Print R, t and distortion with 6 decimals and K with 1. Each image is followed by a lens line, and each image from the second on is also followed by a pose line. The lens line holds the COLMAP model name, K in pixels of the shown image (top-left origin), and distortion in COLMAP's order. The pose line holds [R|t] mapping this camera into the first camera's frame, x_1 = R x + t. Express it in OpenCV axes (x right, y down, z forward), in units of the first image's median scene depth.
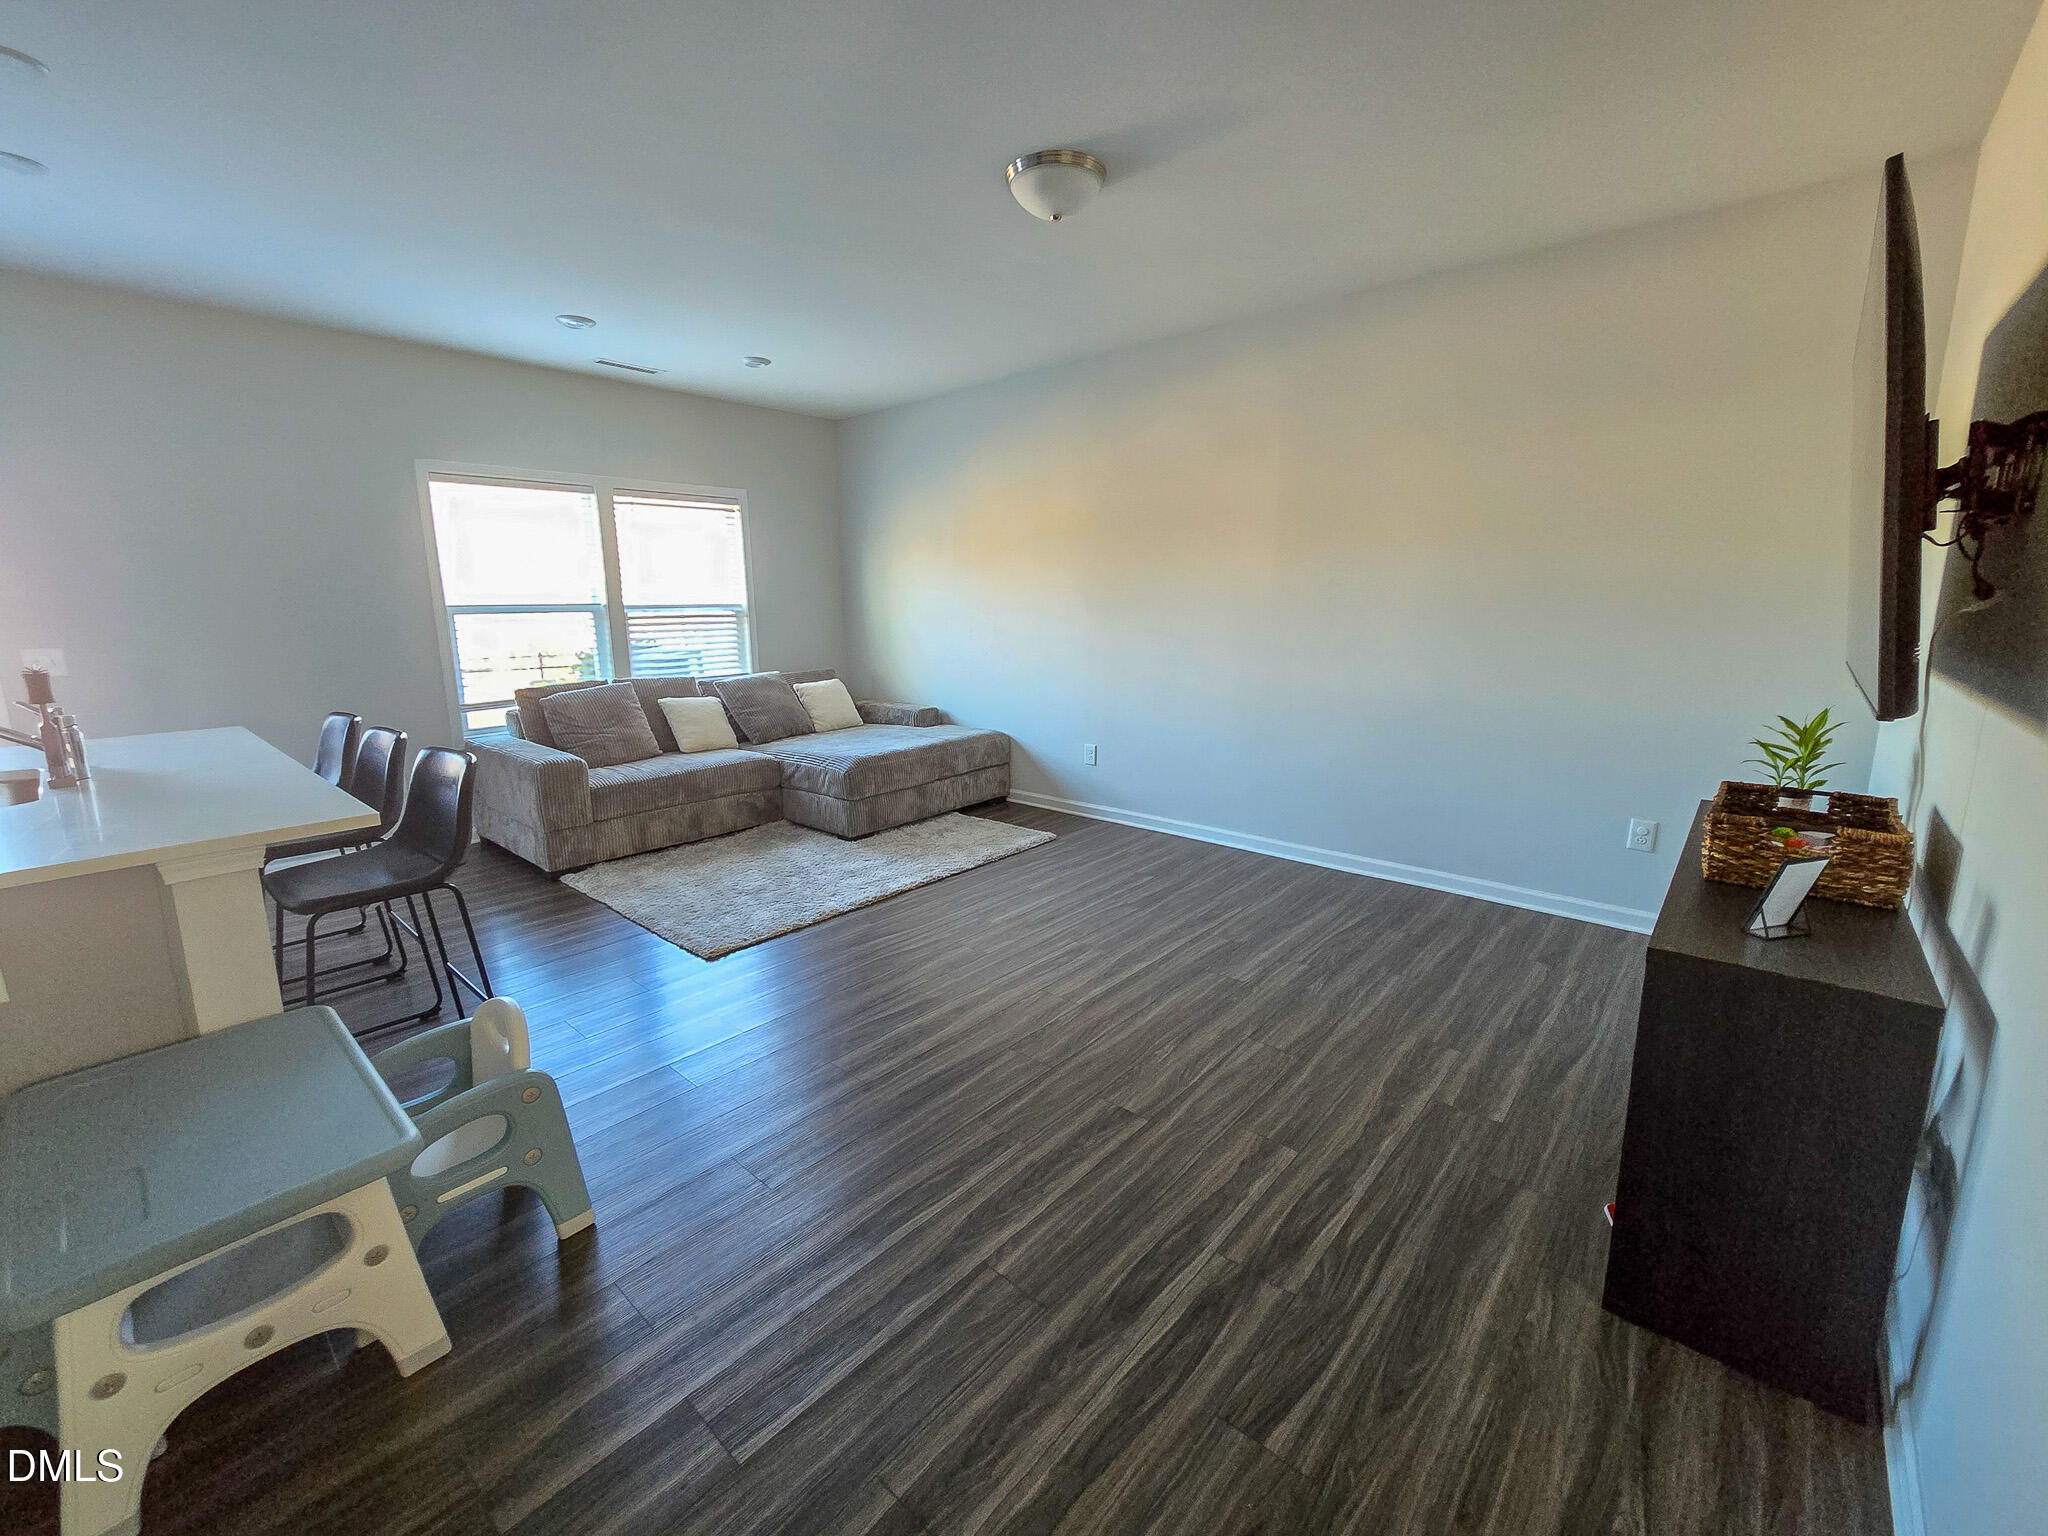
lens RADIAL K [[842.1, 0, 1045.7], [0, 842.1, 746.6], [0, 0, 1]] dist [-0.000241, 0.001118]
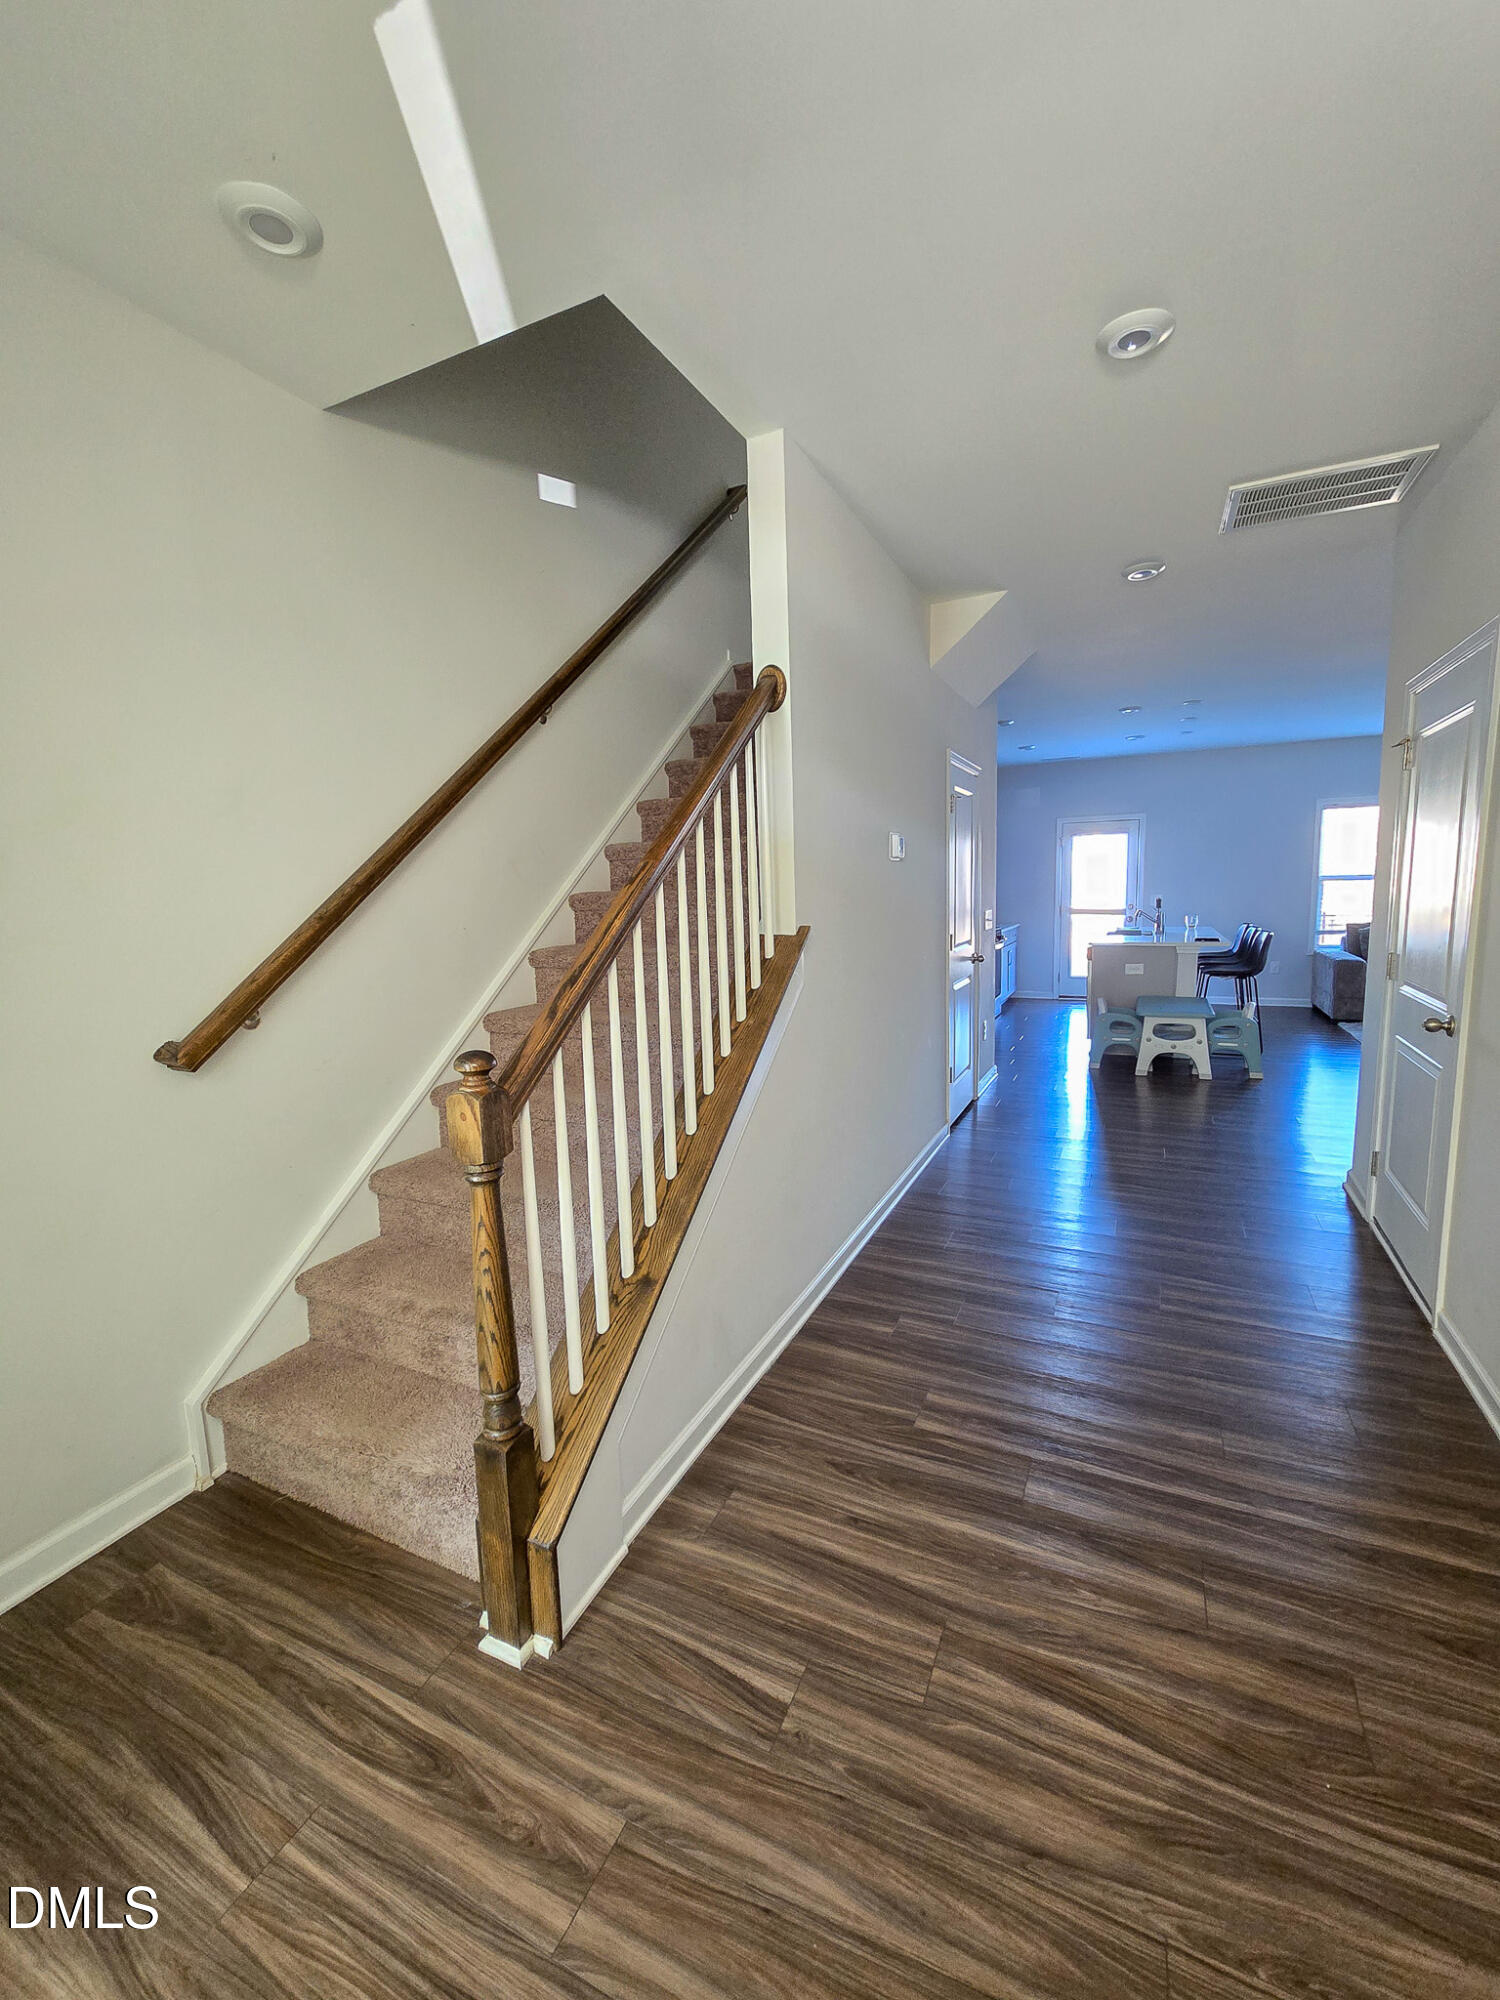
lens RADIAL K [[822.3, 0, 749.3], [0, 822.3, 1001.5], [0, 0, 1]] dist [-0.000241, 0.001118]
pose [[0.257770, 0.129420, -0.957499, 1.272694], [-0.143073, 0.985176, 0.094644, 0.194047], [0.955555, 0.112596, 0.272465, -1.139715]]
